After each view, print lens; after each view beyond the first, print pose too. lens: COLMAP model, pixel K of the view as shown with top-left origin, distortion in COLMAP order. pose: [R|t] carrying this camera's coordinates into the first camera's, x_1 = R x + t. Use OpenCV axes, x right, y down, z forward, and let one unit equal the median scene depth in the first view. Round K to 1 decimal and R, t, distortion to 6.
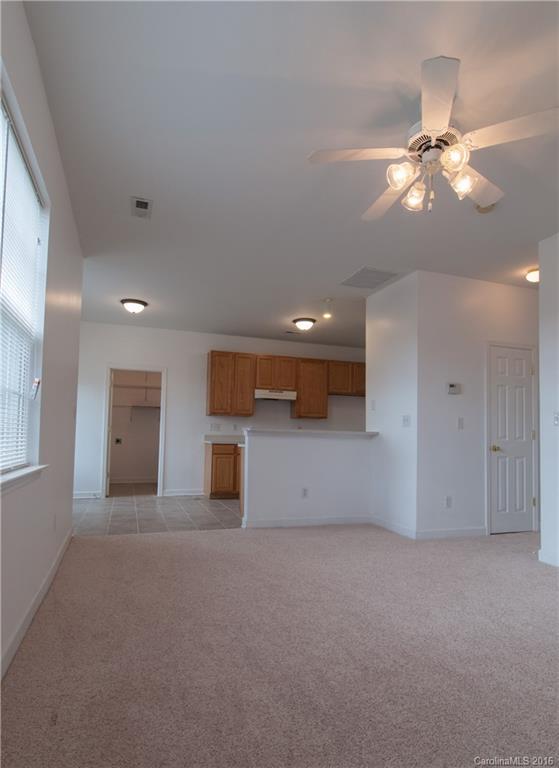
lens RADIAL K [[447.2, 0, 278.4], [0, 447.2, 410.8], [0, 0, 1]] dist [0.012486, -0.012130]
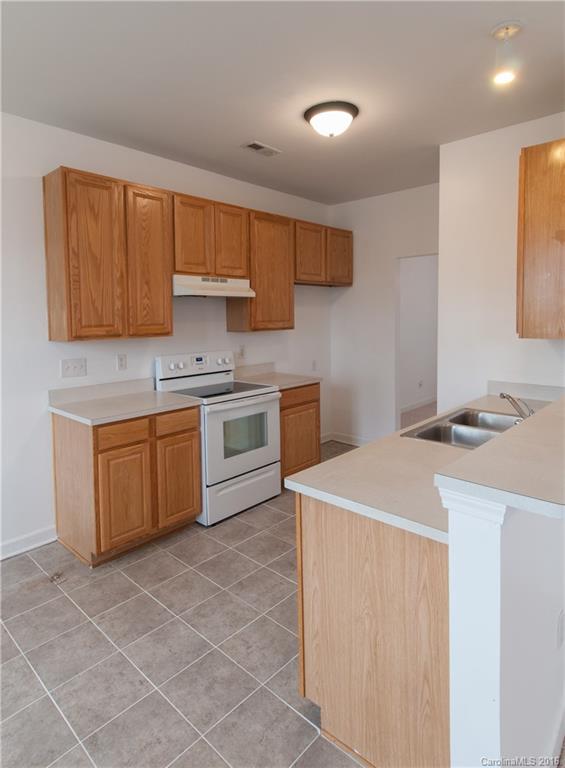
lens RADIAL K [[447.2, 0, 281.5], [0, 447.2, 335.1], [0, 0, 1]] dist [0.012486, -0.012130]
pose [[0.881740, -0.053573, 0.468685, -0.272003], [0.002709, 0.994089, 0.108535, -0.059396], [-0.471729, -0.094430, 0.876673, 0.921241]]
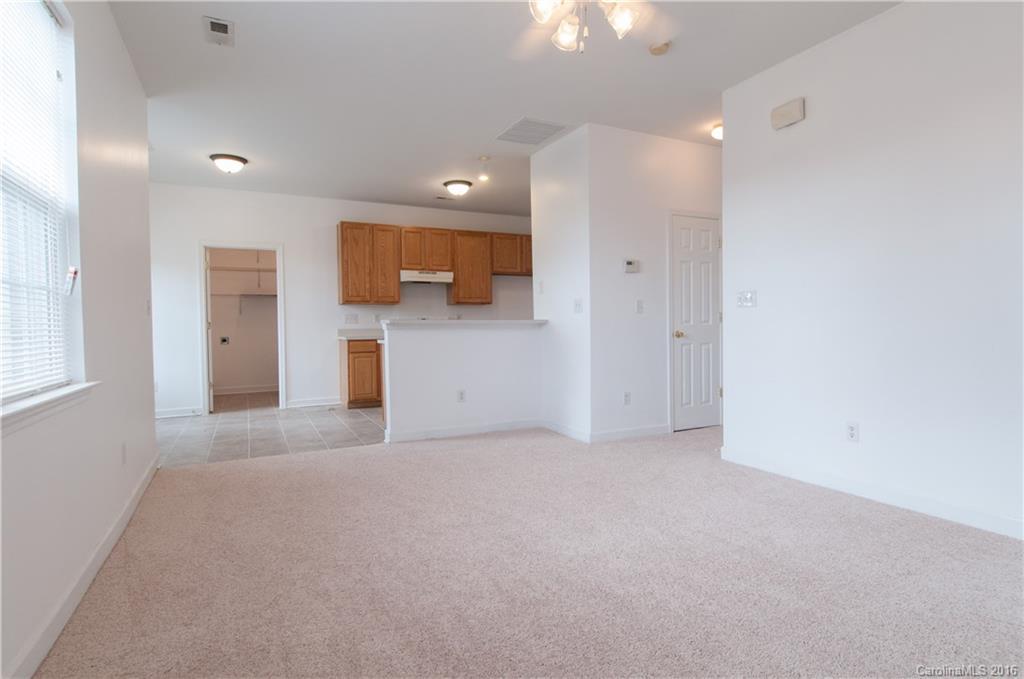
lens RADIAL K [[543.7, 0, 519.2], [0, 543.7, 332.2], [0, 0, 1]] dist [0.009391, -0.005449]
pose [[0.990180, -0.034740, 0.135411, 0.036793], [0.024807, 0.996922, 0.074367, -0.007132], [-0.137578, -0.070277, 0.987995, 0.000443]]
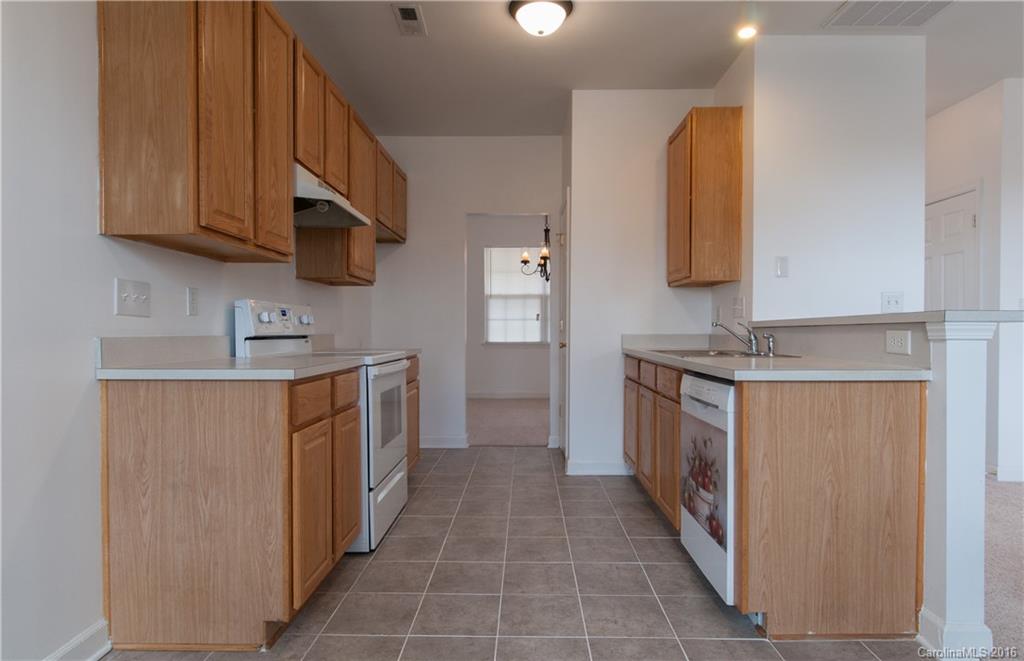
lens RADIAL K [[557.6, 0, 511.6], [0, 557.6, 339.3], [0, 0, 1]] dist [0.000014, -0.000265]
pose [[0.338837, -0.031677, 0.940312, -0.534196], [-0.045441, 0.997716, 0.049986, 0.057324], [-0.939747, -0.059666, 0.336623, 1.235990]]
